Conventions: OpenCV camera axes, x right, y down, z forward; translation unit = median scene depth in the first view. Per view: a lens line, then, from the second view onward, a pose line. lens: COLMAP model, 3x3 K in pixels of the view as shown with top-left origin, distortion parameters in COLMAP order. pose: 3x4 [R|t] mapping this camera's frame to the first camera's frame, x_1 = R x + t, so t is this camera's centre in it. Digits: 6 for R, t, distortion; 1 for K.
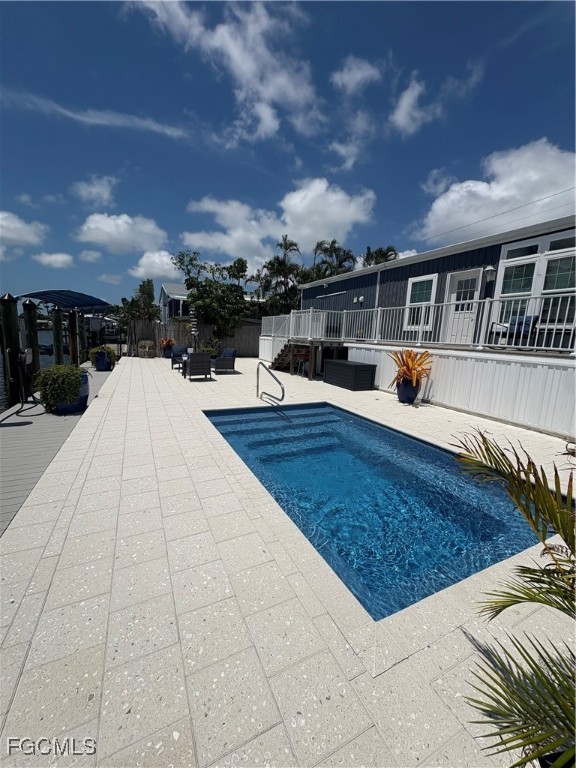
lens RADIAL K [[304.4, 0, 288.7], [0, 304.4, 390.0], [0, 0, 1]] dist [-0.001421, 0.000913]
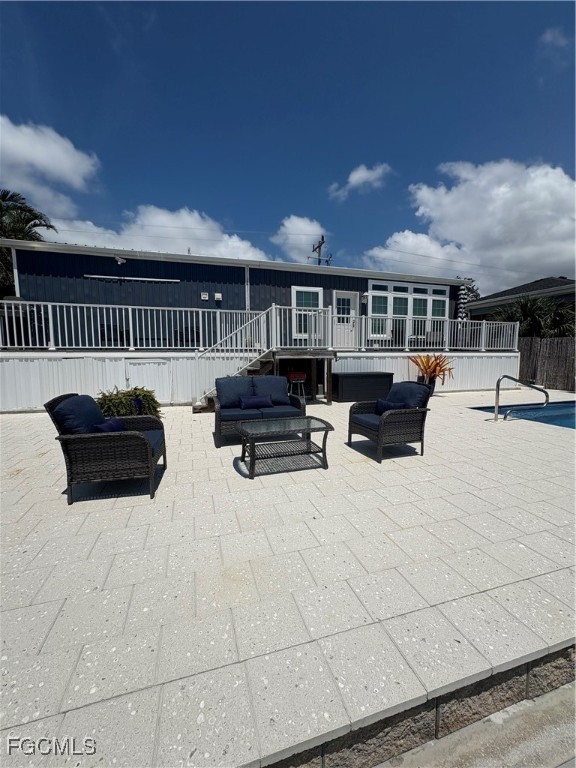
lens RADIAL K [[304.4, 0, 285.8], [0, 304.4, 378.9], [0, 0, 1]] dist [-0.001421, 0.000913]
pose [[0.160886, -0.125629, 0.978945, -0.702079], [0.183961, 0.978301, 0.095314, -0.196161], [-0.969677, 0.164753, 0.180506, 1.029947]]
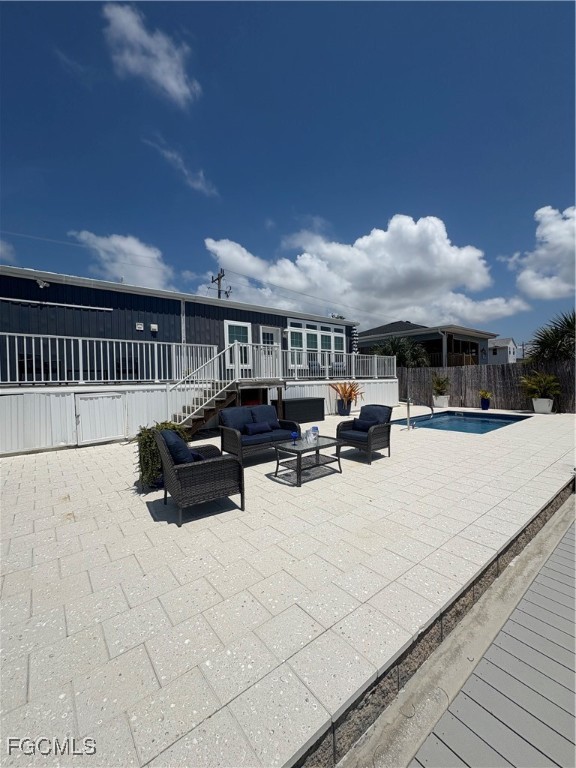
lens RADIAL K [[304.4, 0, 283.8], [0, 304.4, 381.1], [0, 0, 1]] dist [-0.001421, 0.000913]
pose [[-0.208150, -0.049720, 0.976832, -0.796949], [0.181112, 0.979477, 0.088447, -0.248715], [-0.961183, 0.195326, -0.194874, 1.212920]]
